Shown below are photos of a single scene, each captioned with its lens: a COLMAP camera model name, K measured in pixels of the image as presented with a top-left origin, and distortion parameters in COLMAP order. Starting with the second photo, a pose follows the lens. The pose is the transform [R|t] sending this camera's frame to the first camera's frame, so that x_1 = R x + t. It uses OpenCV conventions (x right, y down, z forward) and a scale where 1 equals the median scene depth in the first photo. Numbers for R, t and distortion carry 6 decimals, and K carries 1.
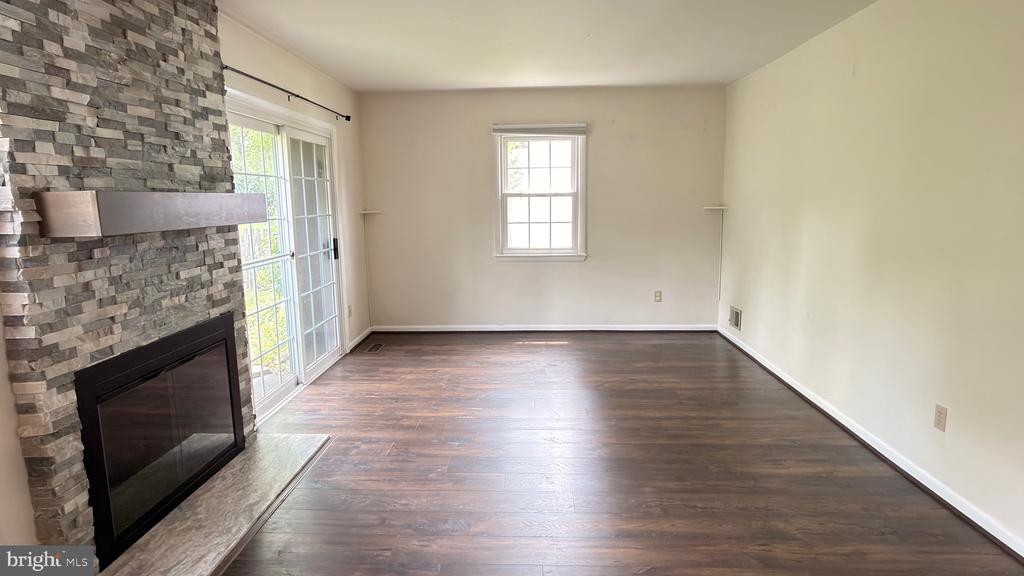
lens RADIAL K [[594.5, 0, 512.0], [0, 594.5, 288.0], [0, 0, 1]] dist [-0.002861, -0.001016]
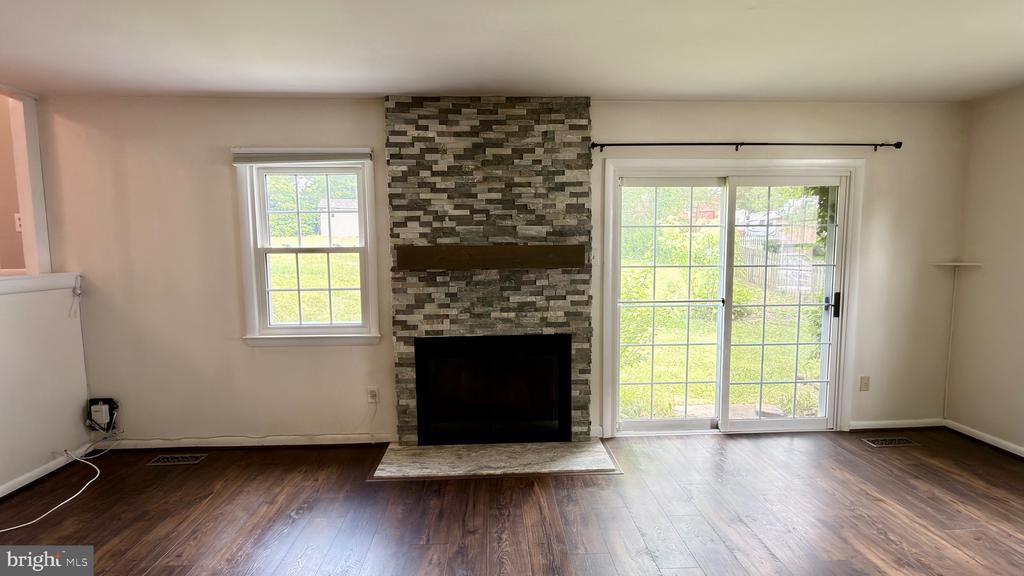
lens RADIAL K [[444.0, 0, 512.0], [0, 444.0, 288.0], [0, 0, 1]] dist [0.000773, -0.000177]
pose [[0.073766, 0.093460, -0.992887, 0.596336], [-0.141553, 0.986500, 0.082342, -0.152150], [0.987178, 0.134472, 0.086000, 0.960363]]
